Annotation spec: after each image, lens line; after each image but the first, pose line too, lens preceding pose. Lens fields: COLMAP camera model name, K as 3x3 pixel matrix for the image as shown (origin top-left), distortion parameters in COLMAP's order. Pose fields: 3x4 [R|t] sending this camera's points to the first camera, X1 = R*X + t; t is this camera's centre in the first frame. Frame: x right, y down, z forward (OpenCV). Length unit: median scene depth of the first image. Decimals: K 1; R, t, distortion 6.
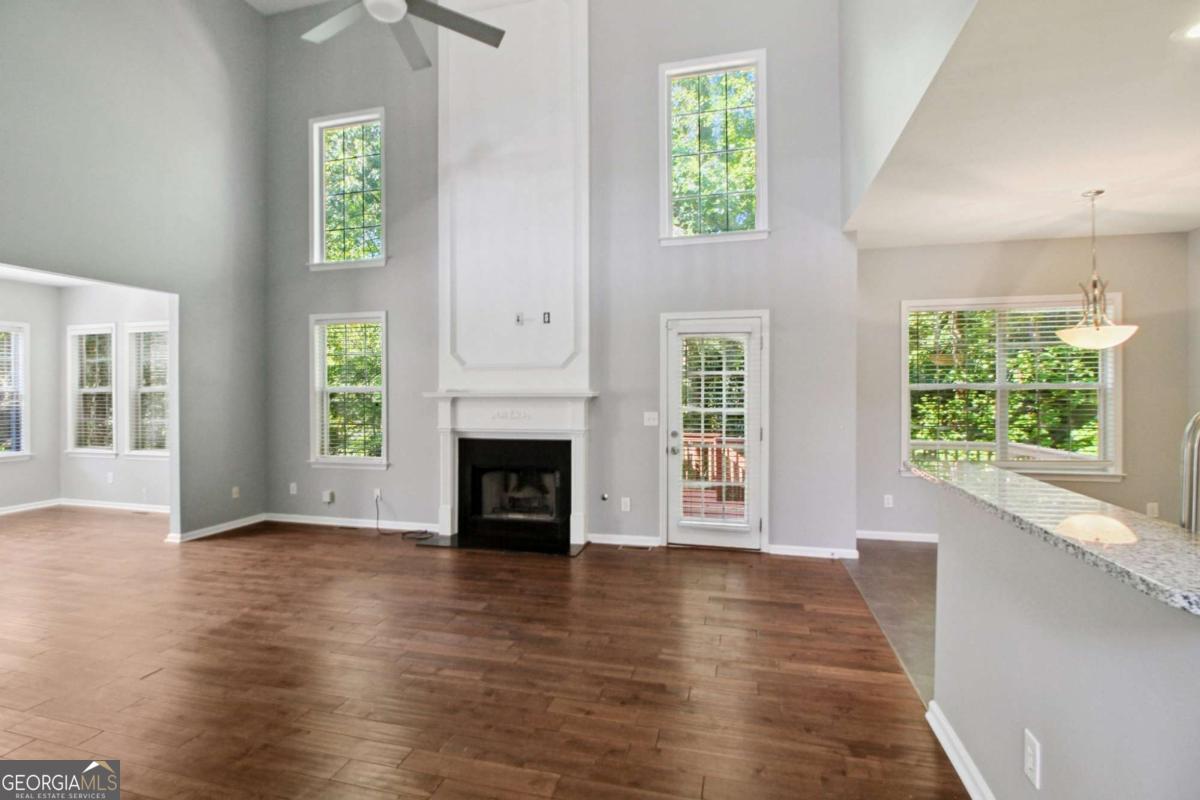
lens RADIAL K [[554.6, 0, 600.0], [0, 554.6, 391.8], [0, 0, 1]] dist [-0.010185, -0.000180]
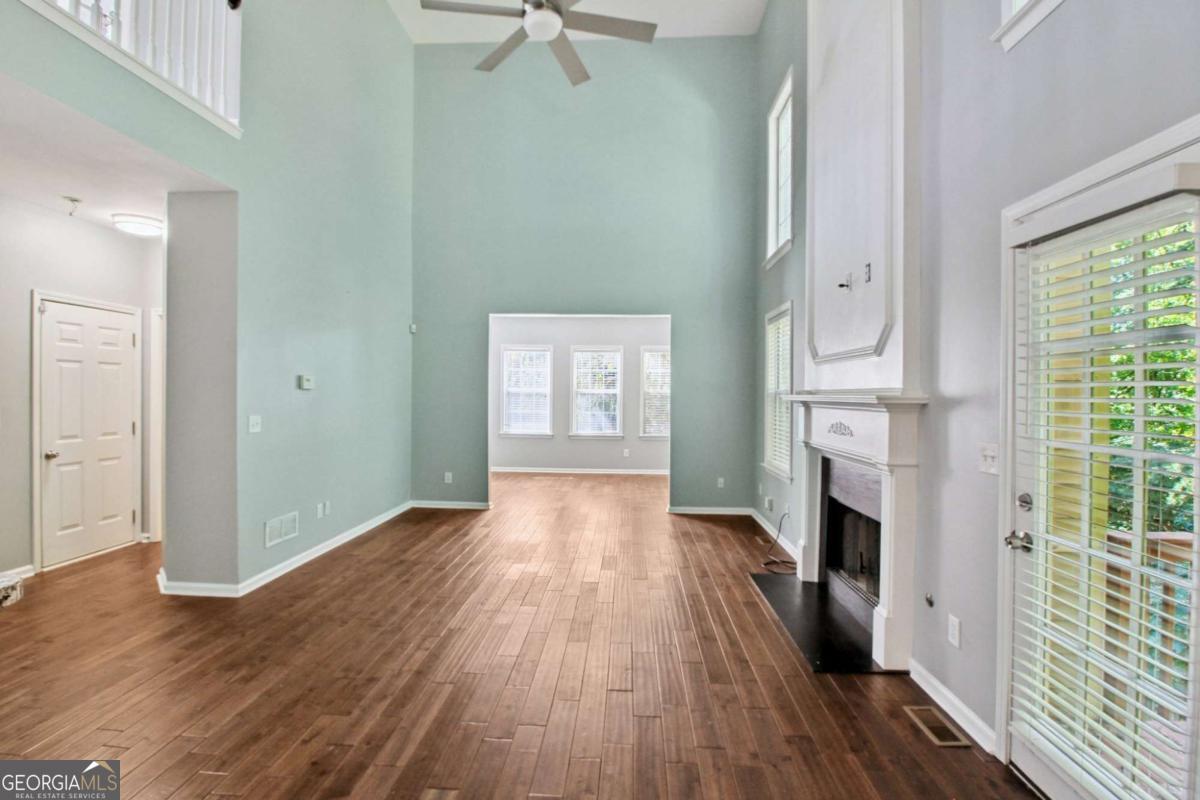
lens RADIAL K [[558.1, 0, 599.6], [0, 558.1, 394.0], [0, 0, 1]] dist [-0.019089, -0.001194]
pose [[0.200823, 0.005727, -0.979611, 0.443828], [-0.007366, 0.999963, 0.004336, -0.001190], [0.979600, 0.006345, 0.200858, 0.590002]]
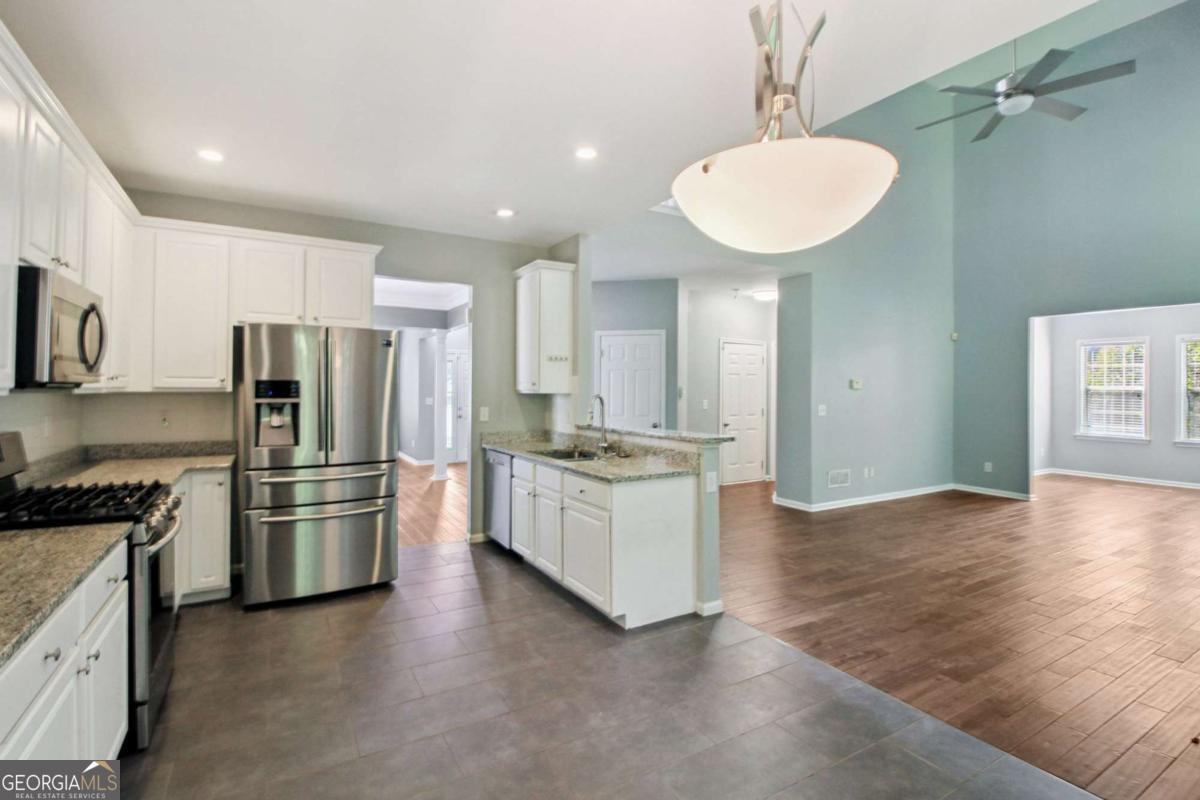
lens RADIAL K [[558.1, 0, 599.6], [0, 558.1, 394.0], [0, 0, 1]] dist [-0.019089, -0.001194]
pose [[-0.707805, 0.006182, -0.706381, 0.838158], [-0.002686, 0.999931, 0.011442, -0.002738], [0.706403, 0.009996, -0.707740, 0.808042]]
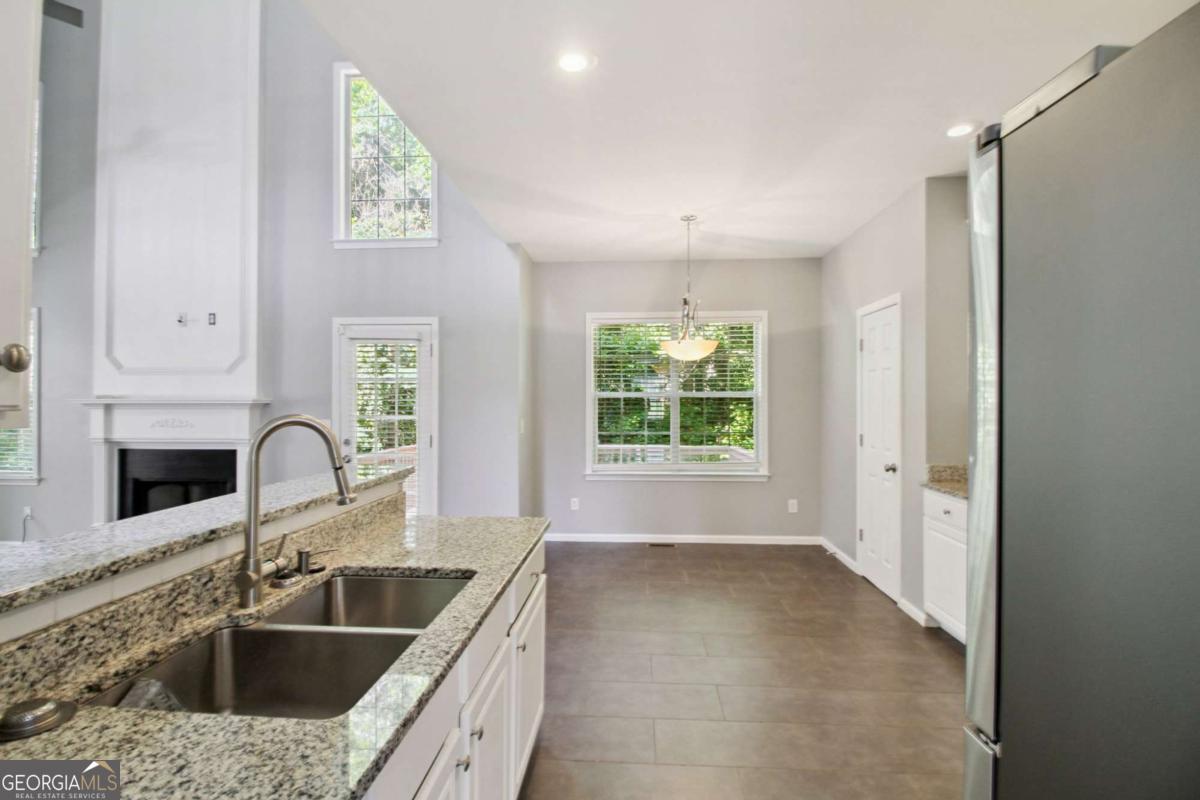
lens RADIAL K [[558.1, 0, 599.6], [0, 558.1, 394.0], [0, 0, 1]] dist [-0.019089, -0.001194]
pose [[0.980251, 0.005403, 0.197682, 0.361374], [-0.004212, 0.999970, -0.006446, -0.003808], [-0.197711, 0.005486, 0.980245, -0.041946]]
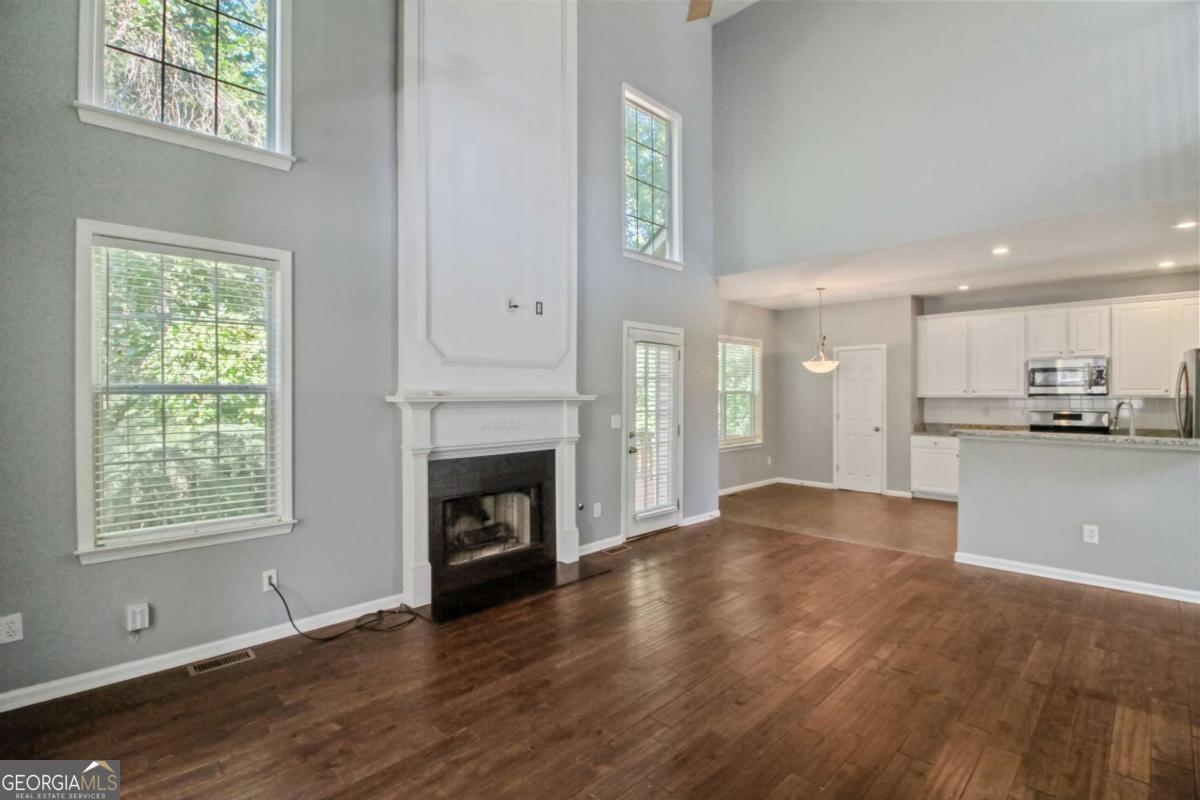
lens RADIAL K [[554.7, 0, 594.6], [0, 554.7, 398.1], [0, 0, 1]] dist [-0.016849, -0.000269]
pose [[0.518020, -0.001712, 0.855367, -0.782012], [-0.001156, 0.999996, 0.002702, 0.002246], [-0.855368, -0.002389, 0.518016, 0.486670]]
